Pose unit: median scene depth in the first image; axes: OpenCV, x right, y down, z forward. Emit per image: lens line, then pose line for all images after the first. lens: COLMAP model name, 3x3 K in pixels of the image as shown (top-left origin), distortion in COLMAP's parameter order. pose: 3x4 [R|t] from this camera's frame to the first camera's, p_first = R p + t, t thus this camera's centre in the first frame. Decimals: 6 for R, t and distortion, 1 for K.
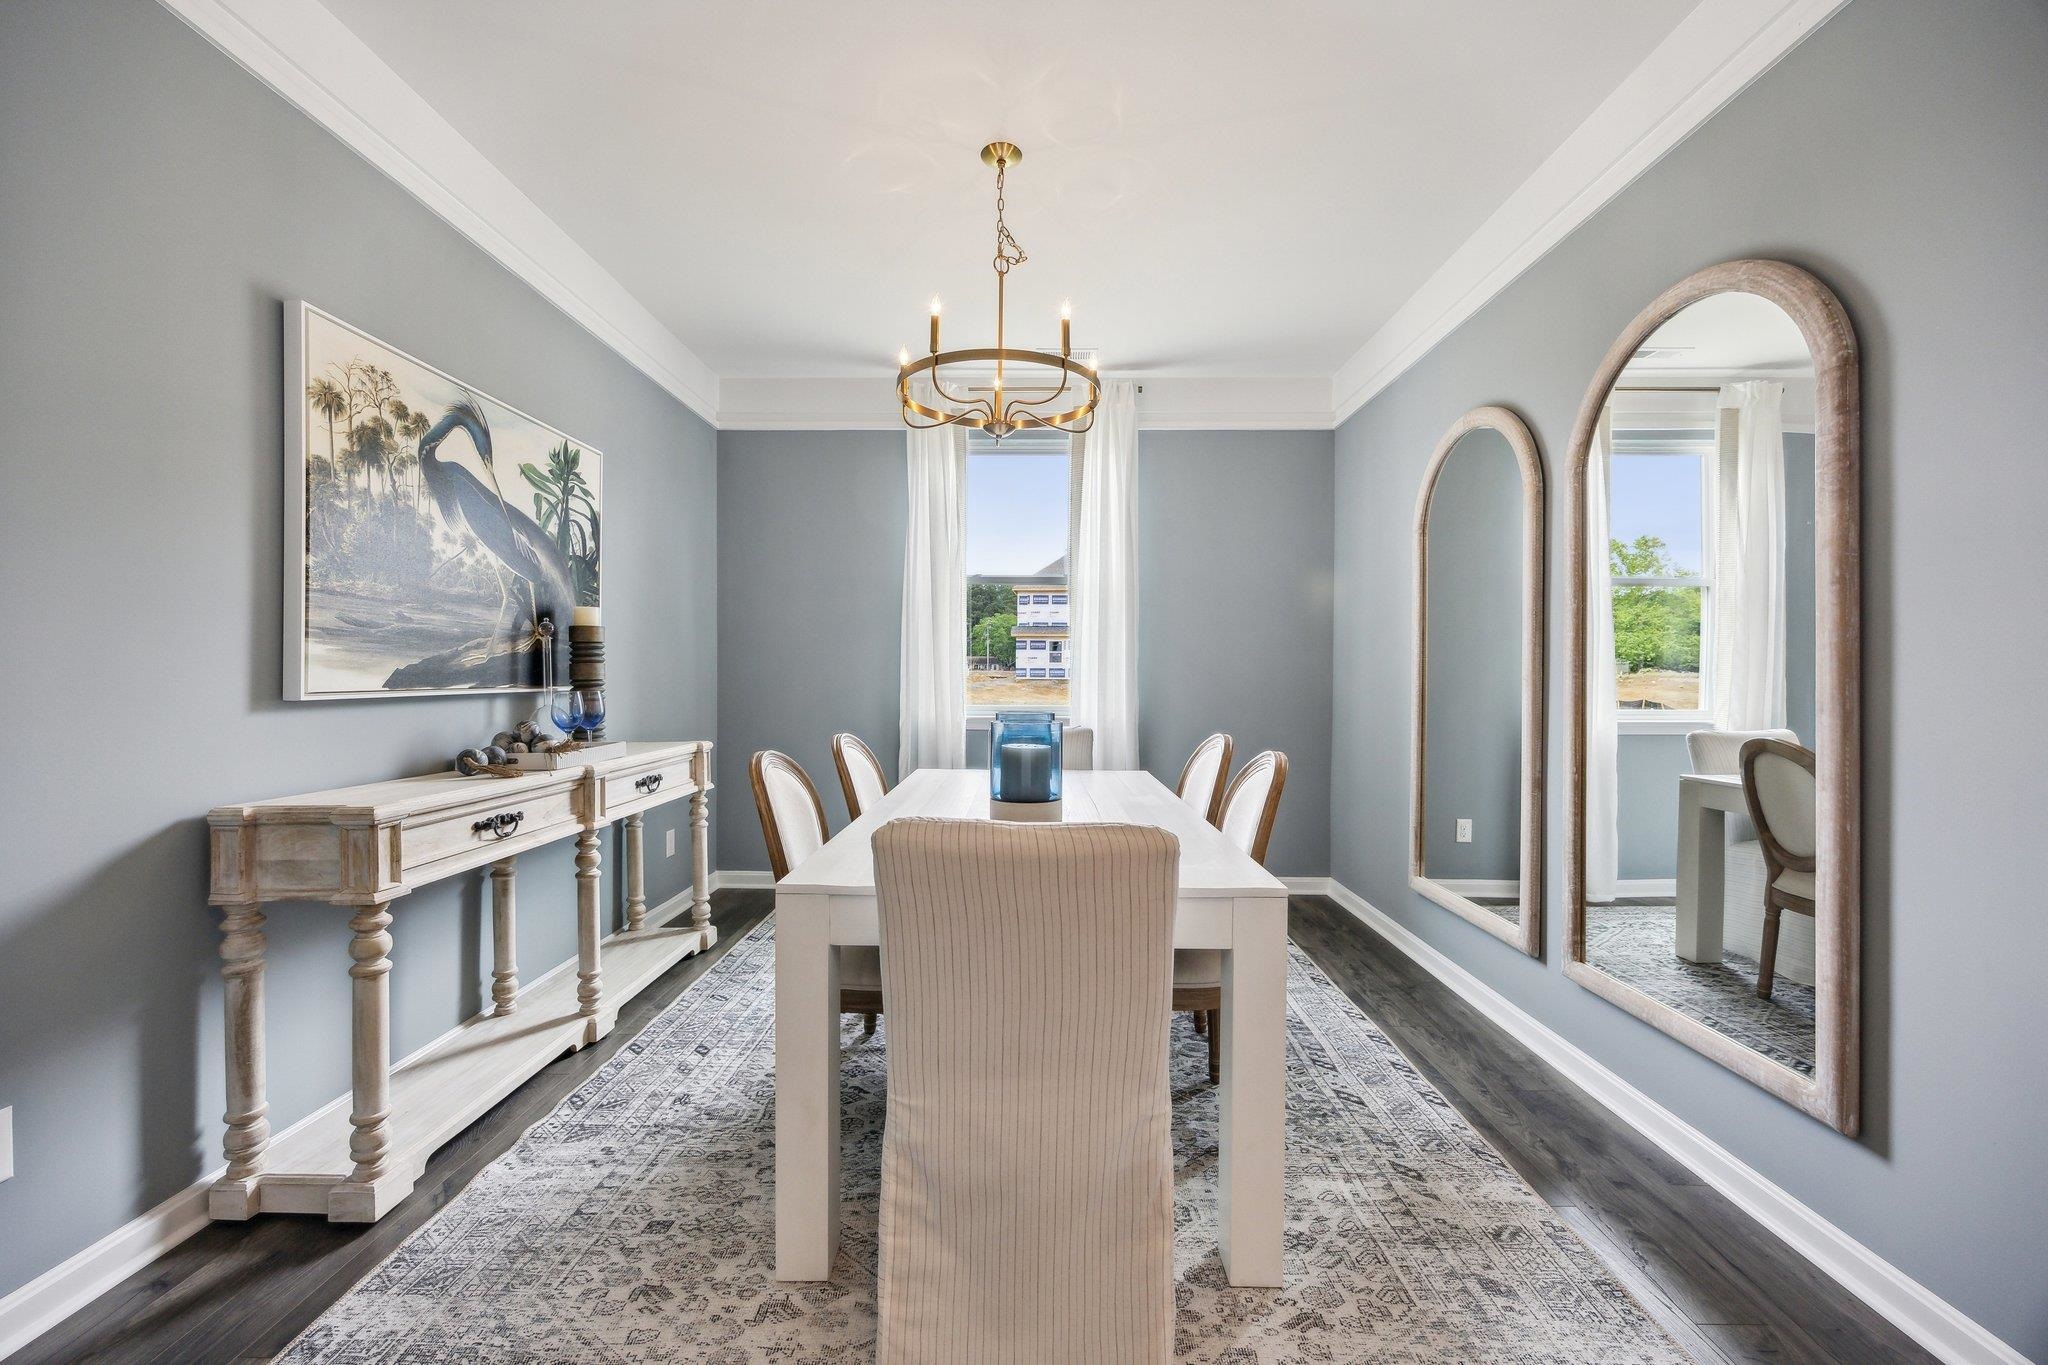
lens RADIAL K [[794.7, 0, 1024.8], [0, 794.7, 680.9], [0, 0, 1]] dist [0.000061, -0.000003]
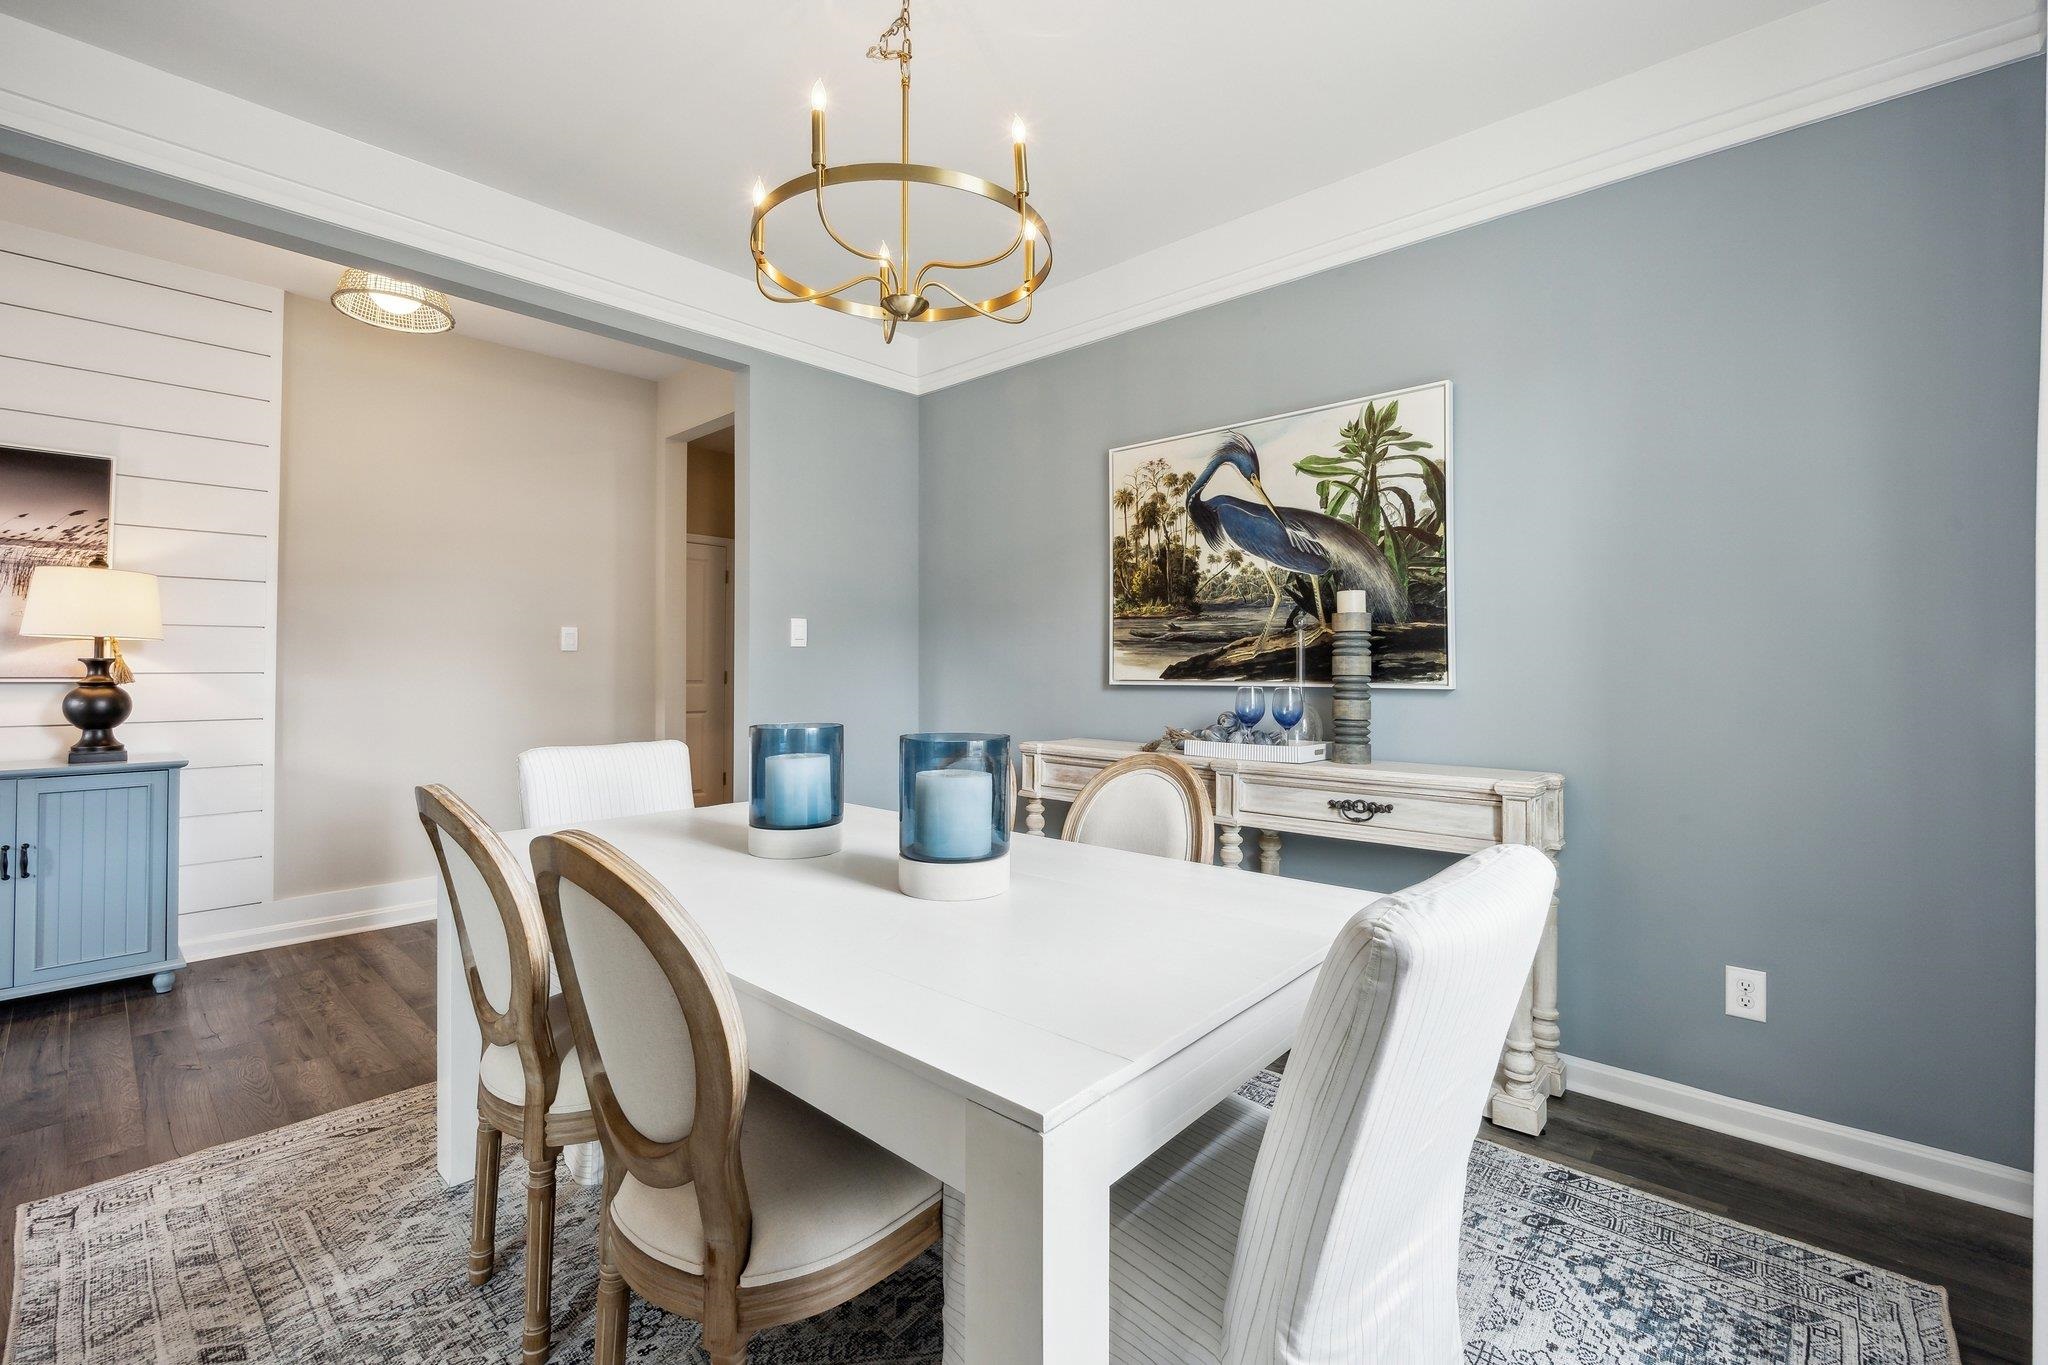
lens RADIAL K [[865.2, 0, 1018.8], [0, 865.2, 652.0], [0, 0, 1]] dist [-0.000990, 0.000044]
pose [[-0.655912, -0.016927, -0.754648, 0.476952], [-0.008112, 0.999849, -0.015377, -0.011375], [0.754794, -0.003964, -0.655950, 1.613593]]
